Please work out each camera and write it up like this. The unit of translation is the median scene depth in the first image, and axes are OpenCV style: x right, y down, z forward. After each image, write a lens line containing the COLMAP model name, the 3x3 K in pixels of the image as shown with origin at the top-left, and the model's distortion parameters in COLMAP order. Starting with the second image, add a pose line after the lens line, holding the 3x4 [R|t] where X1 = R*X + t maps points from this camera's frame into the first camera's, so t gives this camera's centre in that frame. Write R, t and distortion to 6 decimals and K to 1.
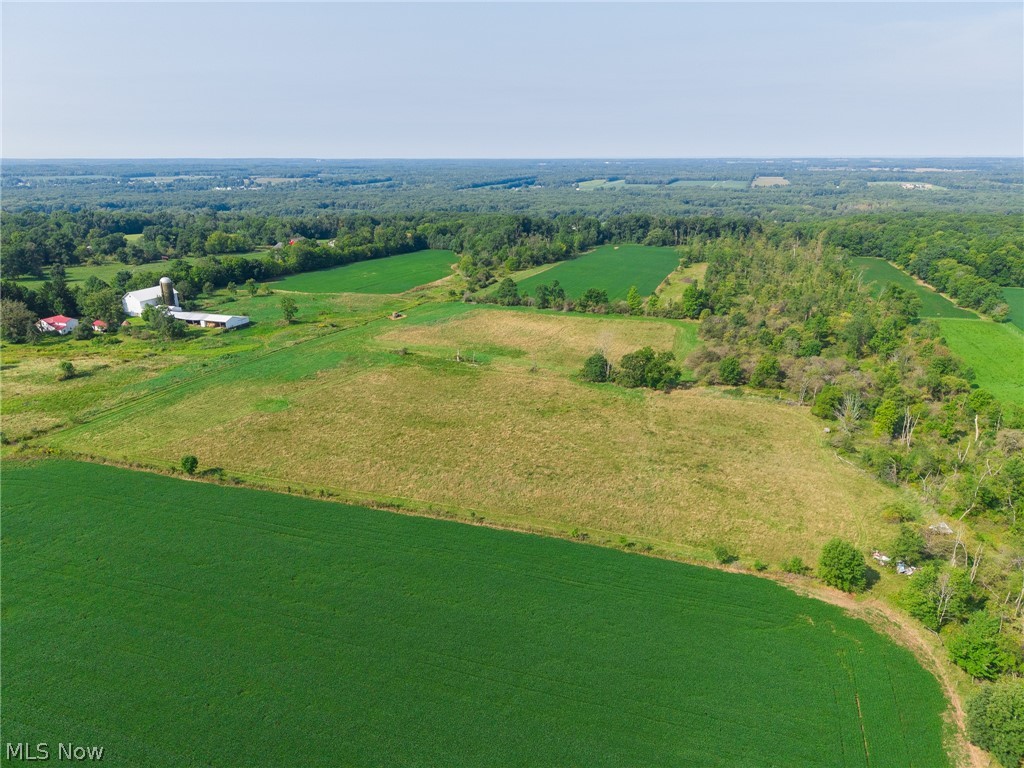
lens RADIAL K [[685.4, 0, 512.0], [0, 685.4, 384.0], [0, 0, 1]] dist [0.031051, -0.031369]
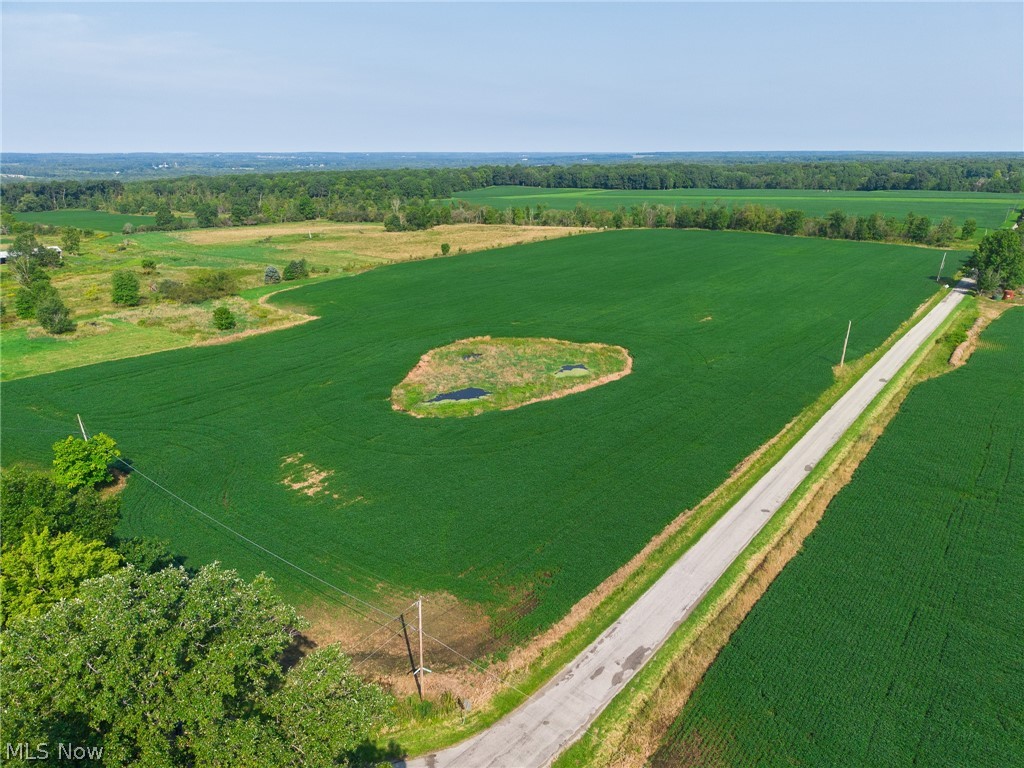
lens RADIAL K [[685.4, 0, 512.0], [0, 685.4, 384.0], [0, 0, 1]] dist [0.031051, -0.031369]
pose [[0.350881, -0.297916, 0.887766, -0.900826], [0.296916, 0.934519, 0.196251, 0.065002], [-0.888101, 0.194731, 0.416361, 0.078604]]
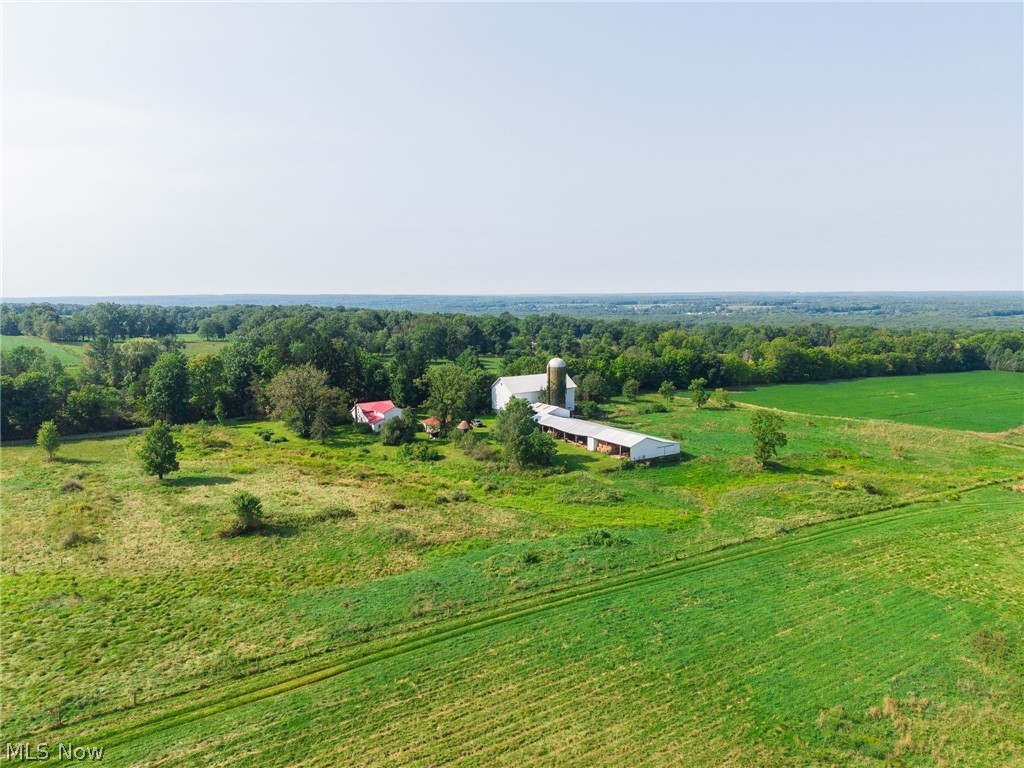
lens RADIAL K [[685.4, 0, 512.0], [0, 685.4, 384.0], [0, 0, 1]] dist [0.031051, -0.031369]
pose [[0.799737, 0.078036, -0.595257, -0.167171], [-0.187086, 0.974538, -0.123594, -0.048260], [0.570456, 0.210206, 0.793973, 0.467776]]
